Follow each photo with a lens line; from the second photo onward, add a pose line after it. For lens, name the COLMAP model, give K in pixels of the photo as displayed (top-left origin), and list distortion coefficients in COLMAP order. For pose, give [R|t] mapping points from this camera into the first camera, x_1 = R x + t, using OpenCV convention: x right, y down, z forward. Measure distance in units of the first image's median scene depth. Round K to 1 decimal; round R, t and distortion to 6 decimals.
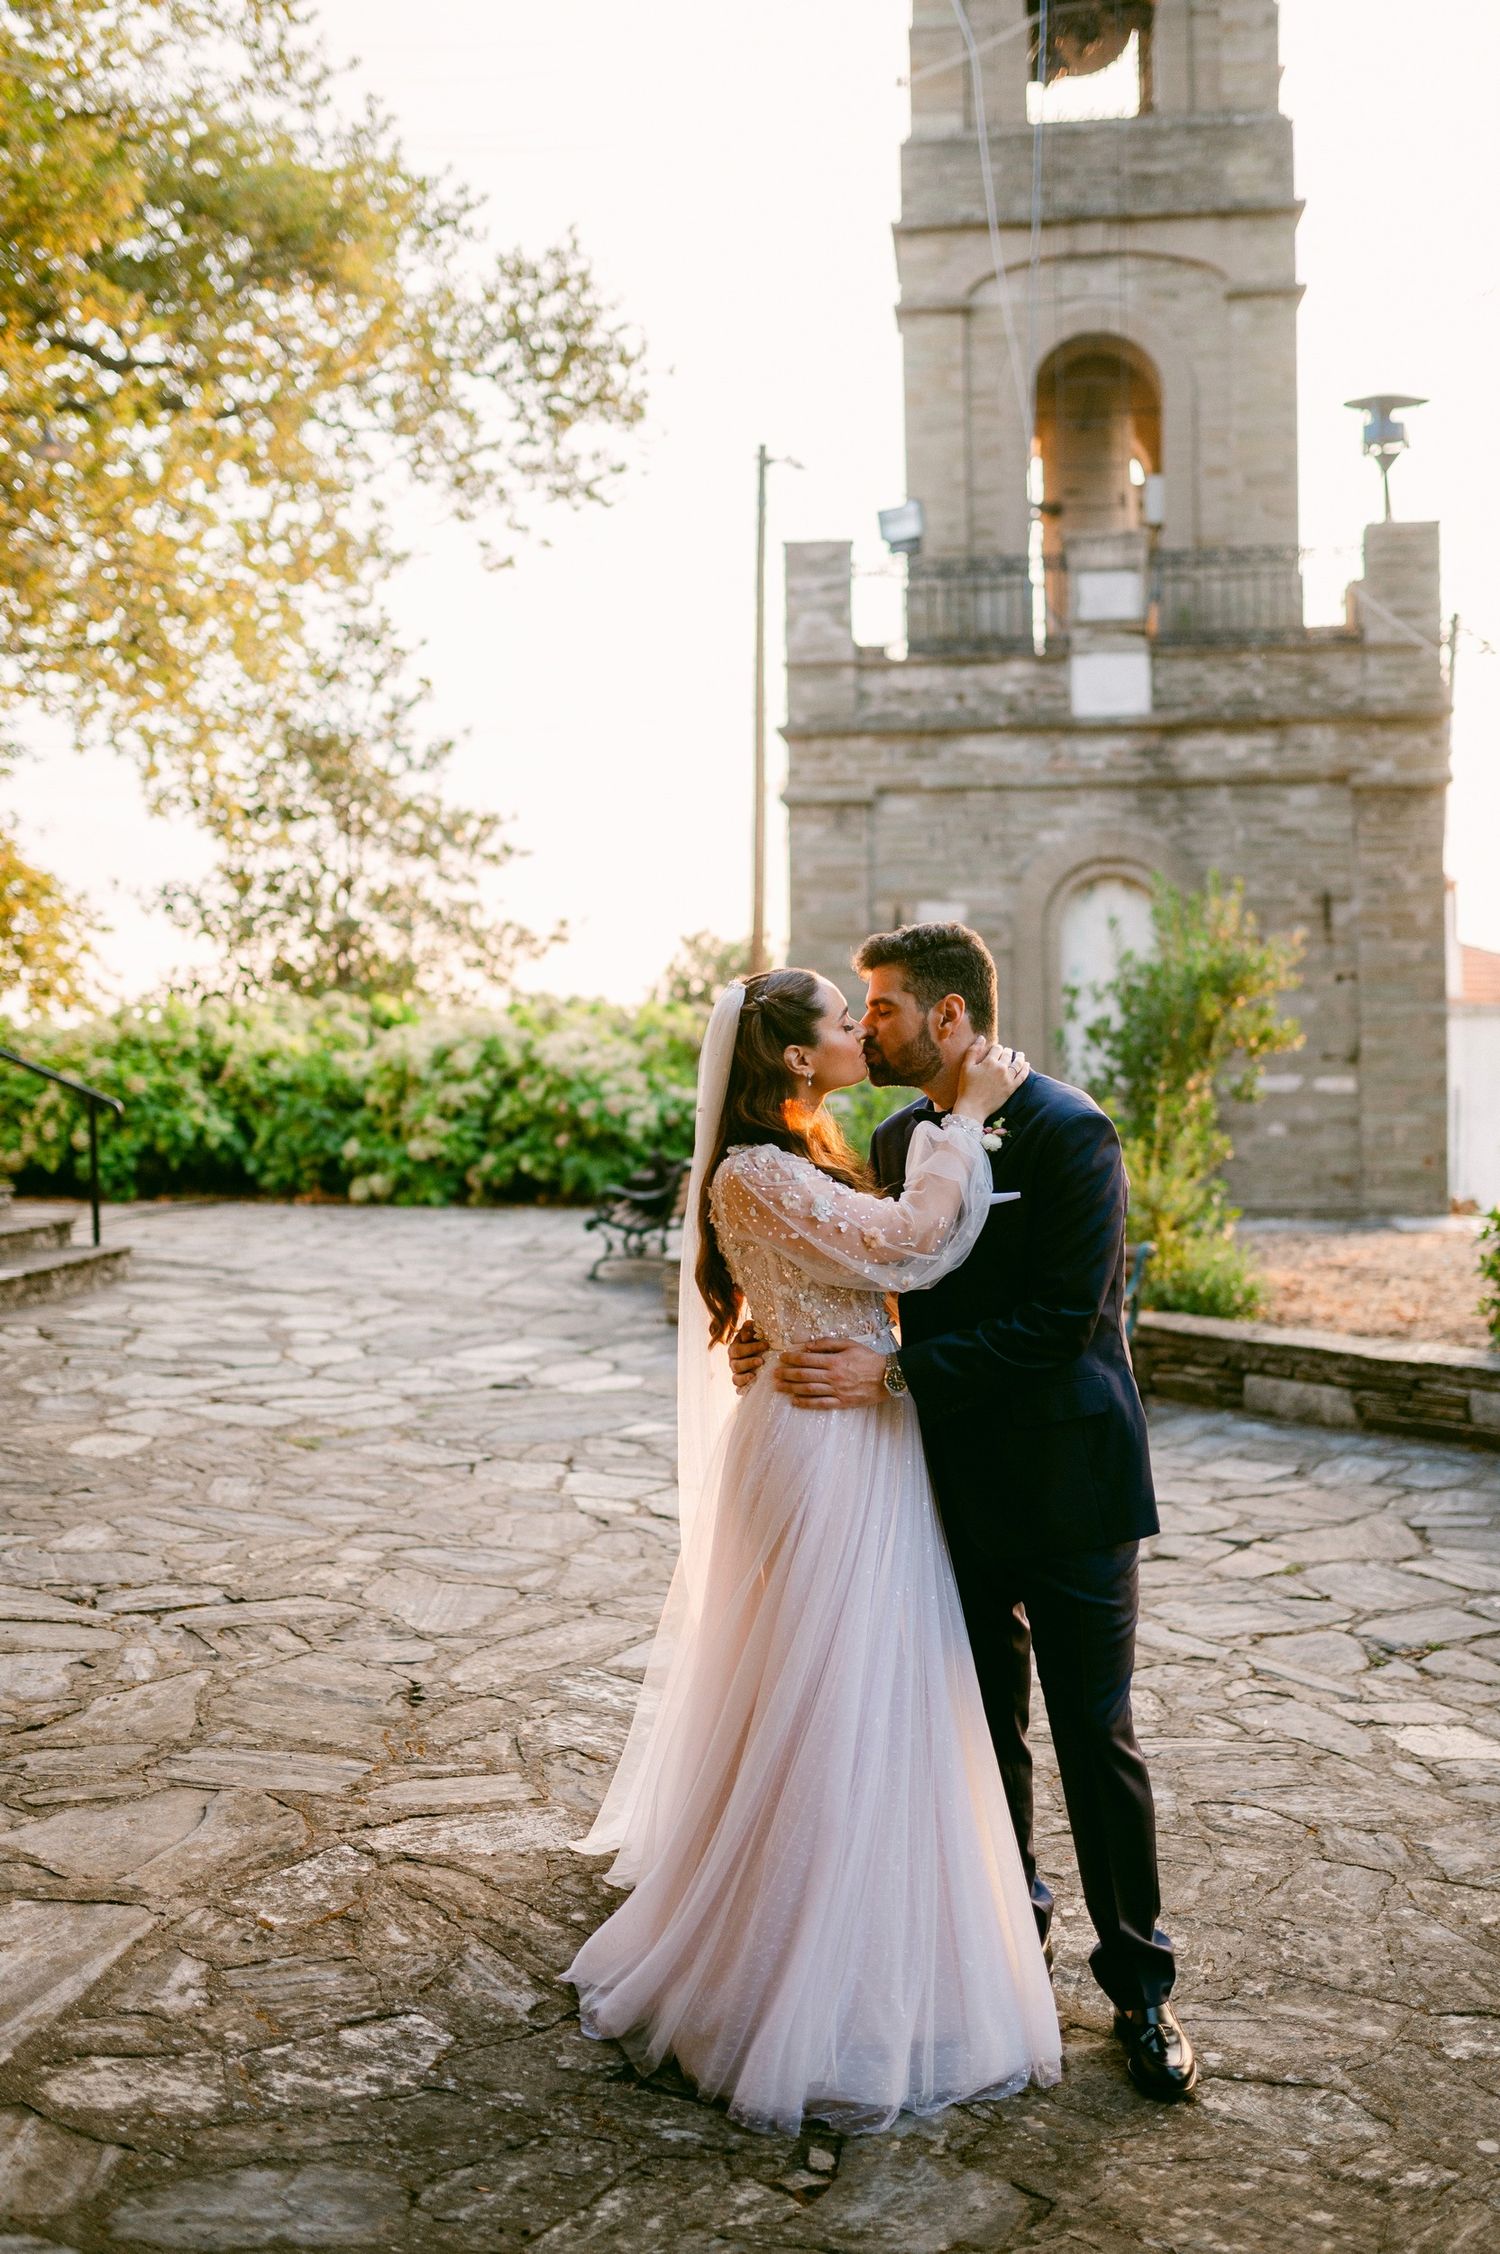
lens RADIAL K [[2307.4, 0, 764.1], [0, 2307.4, 1115.1], [0, 0, 1]] dist [-0.057456, 0.107971]
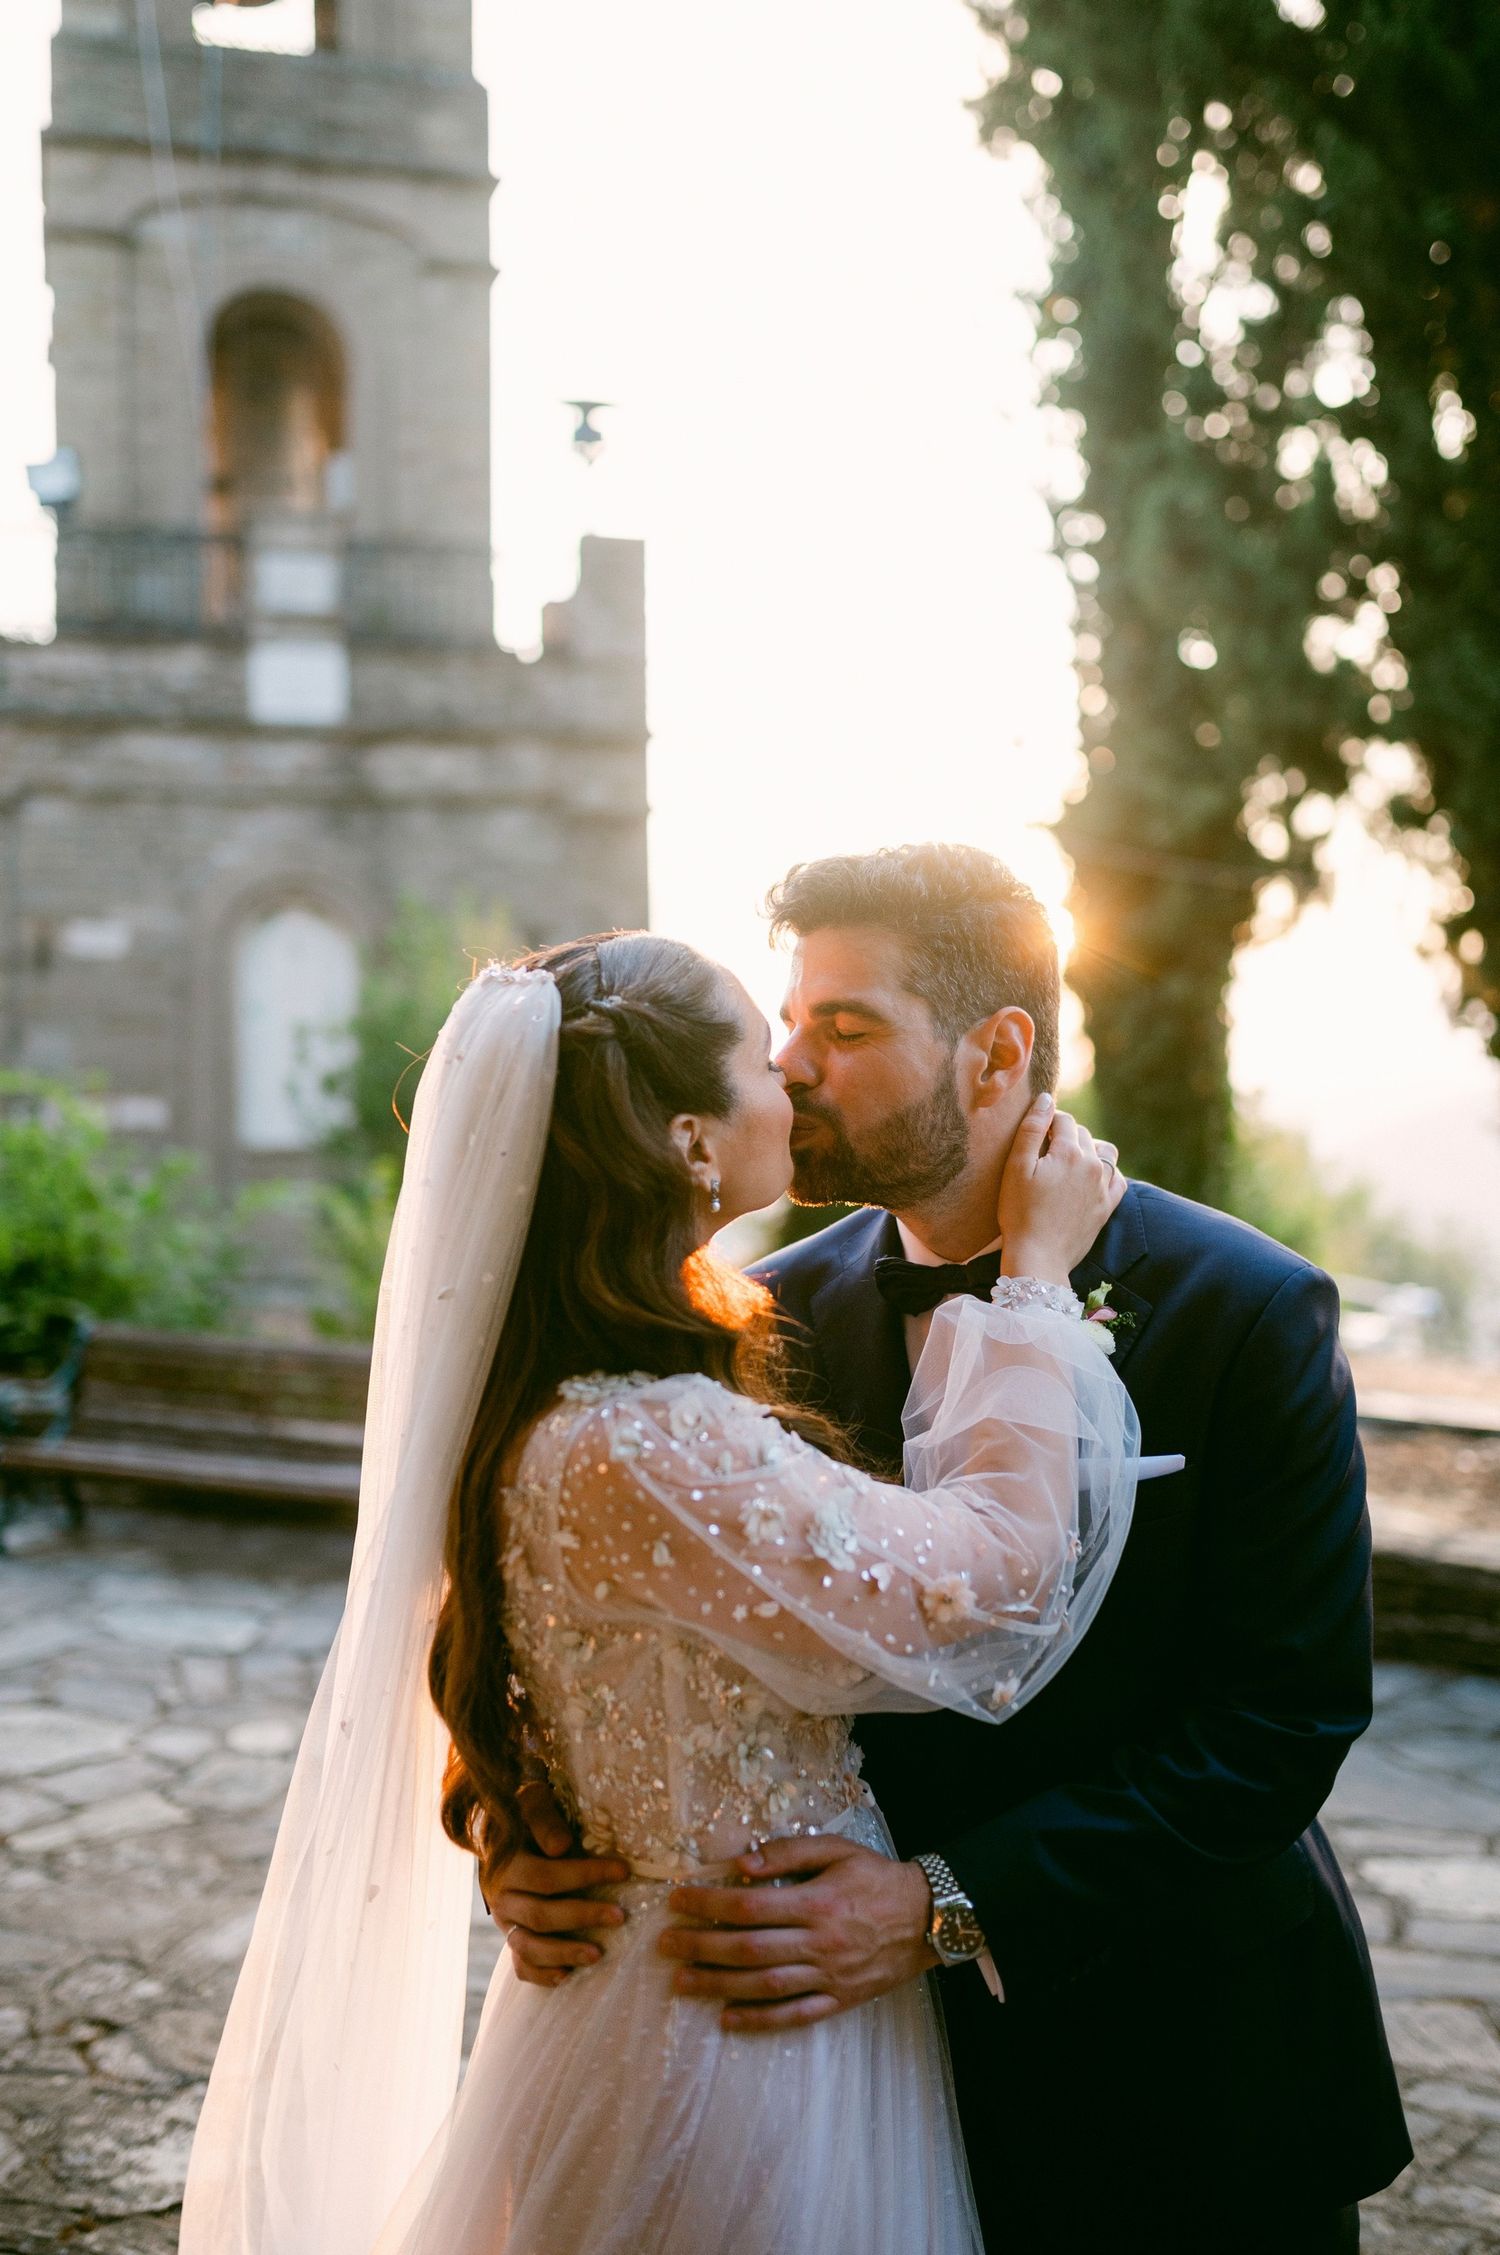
lens RADIAL K [[2351.5, 0, 750.0], [0, 2351.5, 1127.5], [0, 0, 1]] dist [-0.011683, -0.007170]
pose [[0.928891, -0.001066, 0.370353, -0.021884], [0.006673, 0.999882, -0.013859, -0.003688], [-0.370294, 0.015344, 0.928788, 0.103999]]
